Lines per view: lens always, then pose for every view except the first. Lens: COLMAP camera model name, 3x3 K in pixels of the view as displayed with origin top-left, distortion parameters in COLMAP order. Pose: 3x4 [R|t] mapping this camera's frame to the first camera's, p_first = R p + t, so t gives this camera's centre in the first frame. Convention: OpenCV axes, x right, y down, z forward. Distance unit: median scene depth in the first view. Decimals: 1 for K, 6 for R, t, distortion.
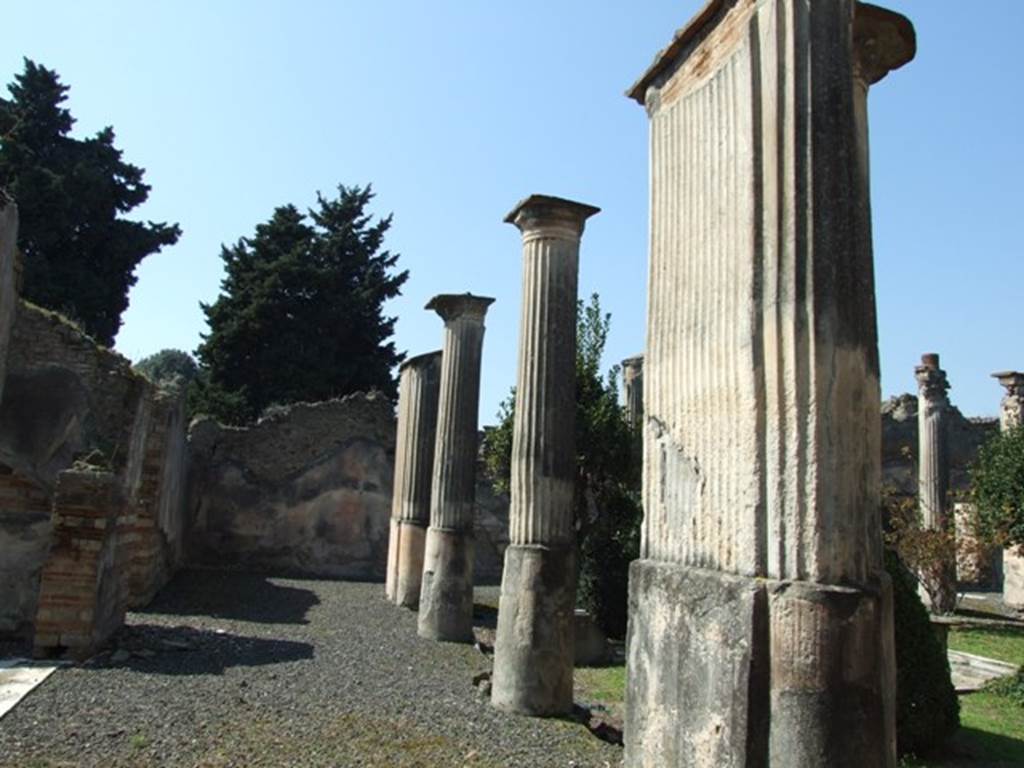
lens RADIAL K [[827.2, 0, 511.8], [0, 827.2, 378.2], [0, 0, 1]] dist [-0.065311, 0.065906]
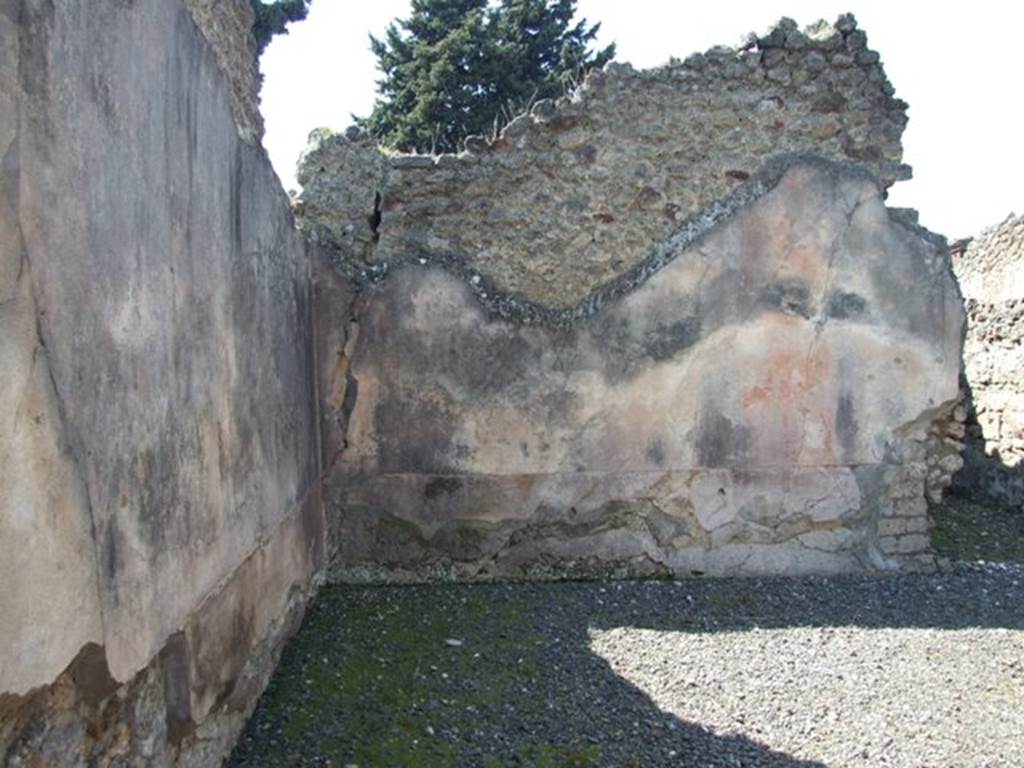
lens RADIAL K [[827.2, 0, 511.8], [0, 827.2, 378.2], [0, 0, 1]] dist [-0.065311, 0.065906]
pose [[0.976165, -0.056298, -0.209601, -0.237629], [0.092947, 0.981165, 0.169339, 0.093706], [0.196120, -0.184785, 0.963012, 0.665468]]
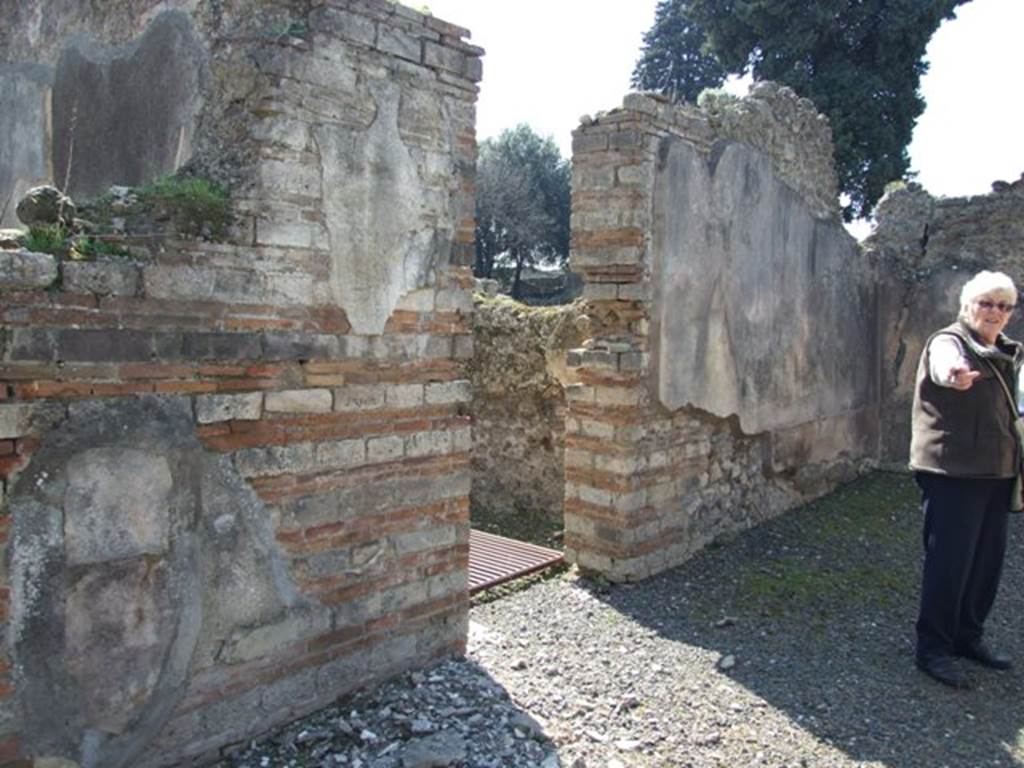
lens RADIAL K [[827.2, 0, 511.8], [0, 827.2, 378.2], [0, 0, 1]] dist [-0.065311, 0.065906]
pose [[0.547957, -0.000376, -0.836506, -0.074719], [0.152112, 0.983373, 0.099199, 0.076773], [0.822560, -0.181599, 0.538903, 0.486519]]
